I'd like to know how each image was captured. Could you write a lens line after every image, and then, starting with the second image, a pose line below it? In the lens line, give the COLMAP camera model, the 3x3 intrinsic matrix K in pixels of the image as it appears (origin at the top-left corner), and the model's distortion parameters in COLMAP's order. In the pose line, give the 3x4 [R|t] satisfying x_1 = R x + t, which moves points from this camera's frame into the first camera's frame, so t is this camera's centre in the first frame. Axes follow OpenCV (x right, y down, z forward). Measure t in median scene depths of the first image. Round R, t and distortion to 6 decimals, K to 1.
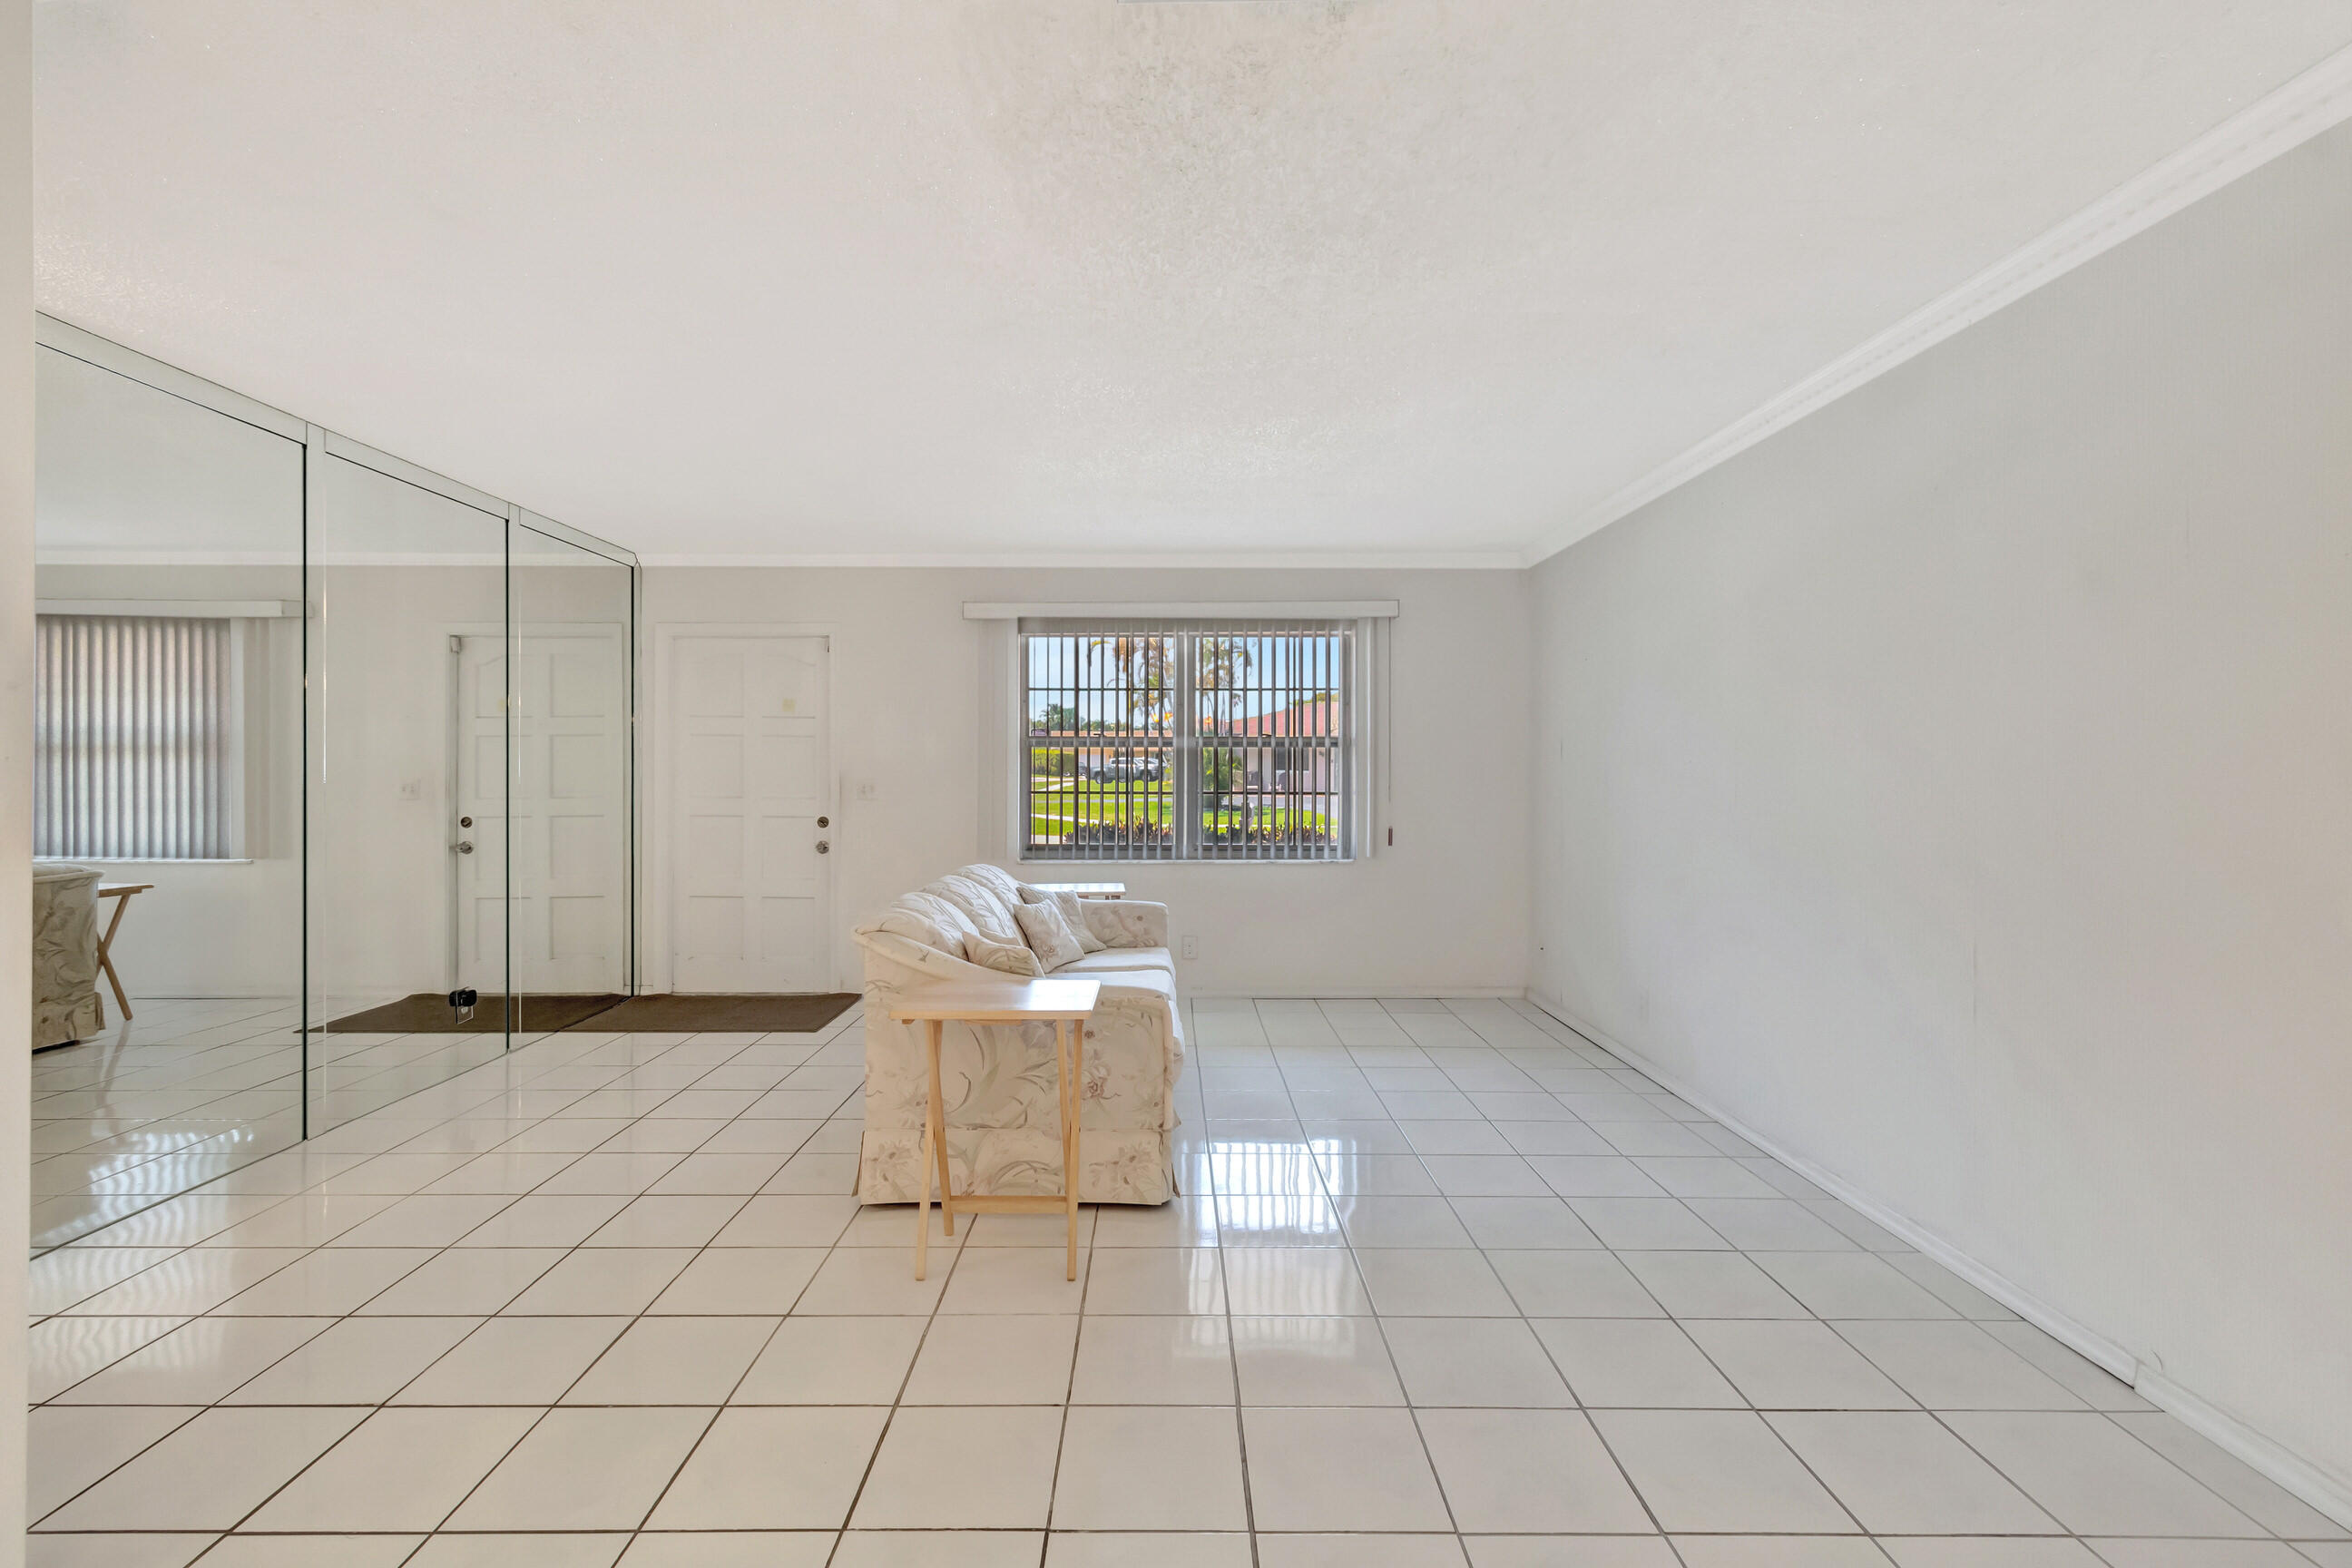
lens RADIAL K [[1047.6, 0, 1186.7], [0, 1047.6, 769.8], [0, 0, 1]] dist [0.008900, -0.004969]
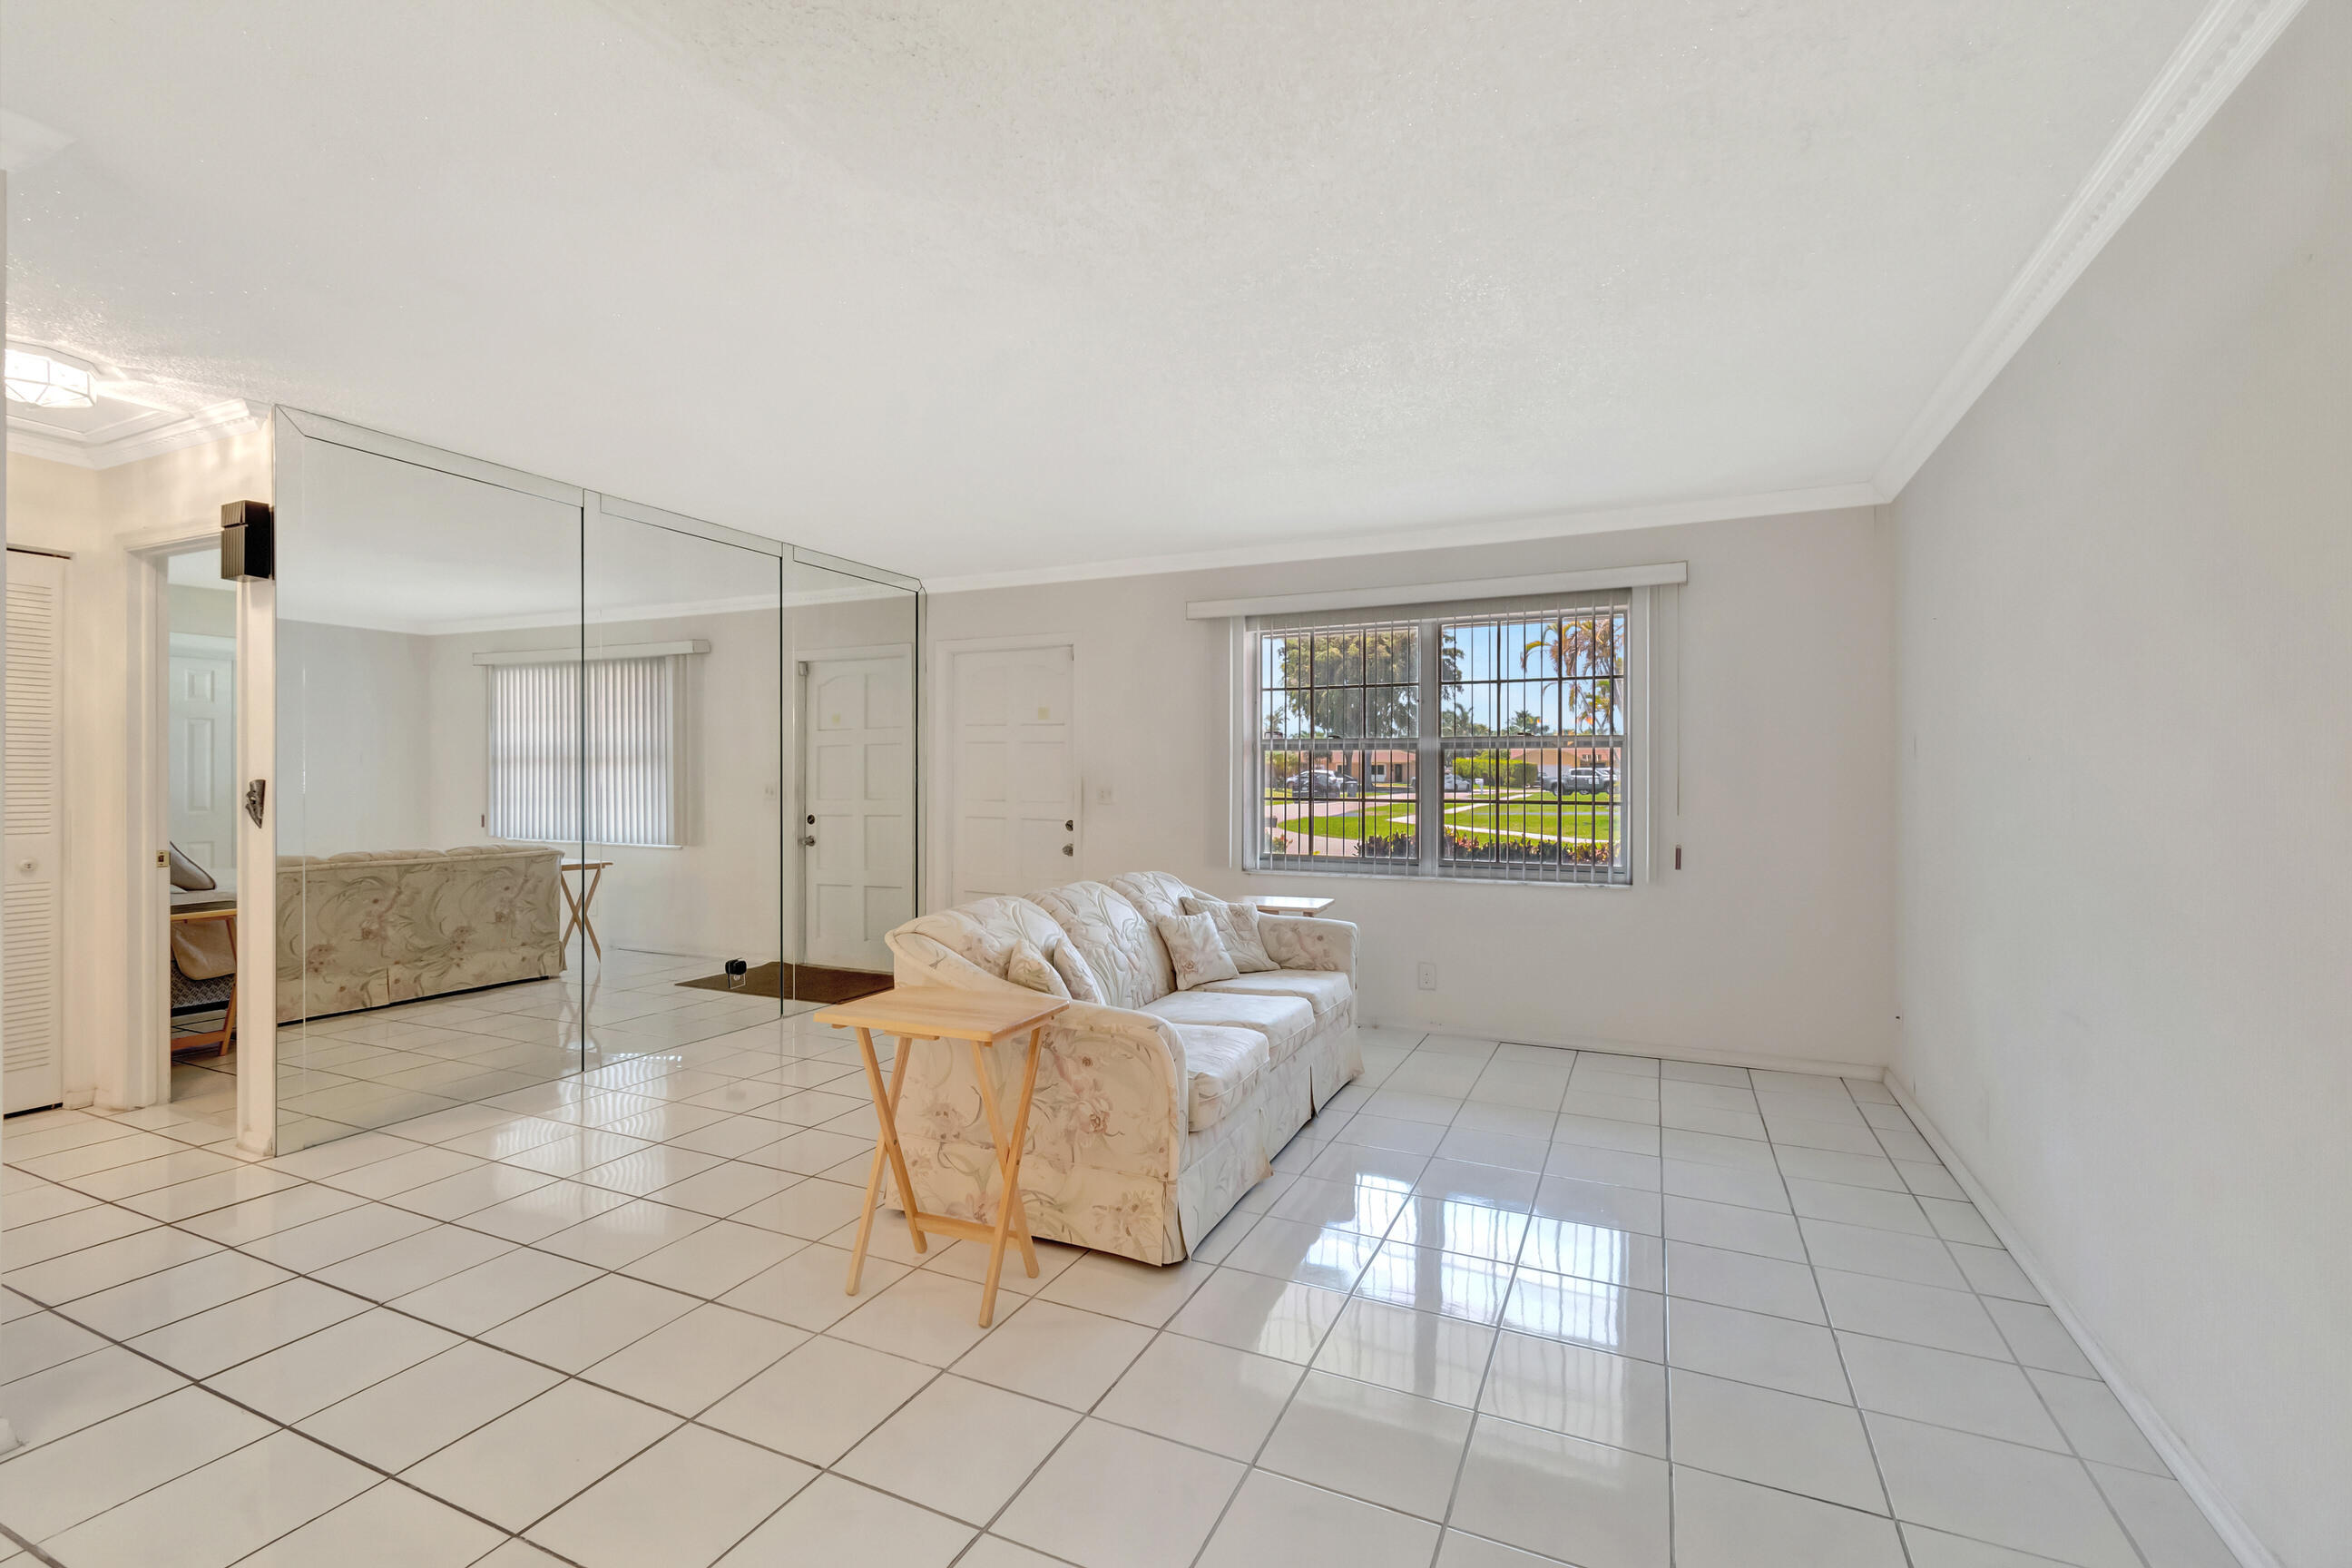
lens RADIAL K [[1047.6, 0, 1161.5], [0, 1047.6, 780.7], [0, 0, 1]] dist [0.008900, -0.004969]
pose [[0.902820, 0.002906, -0.430009, 0.185265], [-0.002518, 0.999996, 0.001472, 0.004469], [0.430012, -0.000246, 0.902823, 0.110712]]
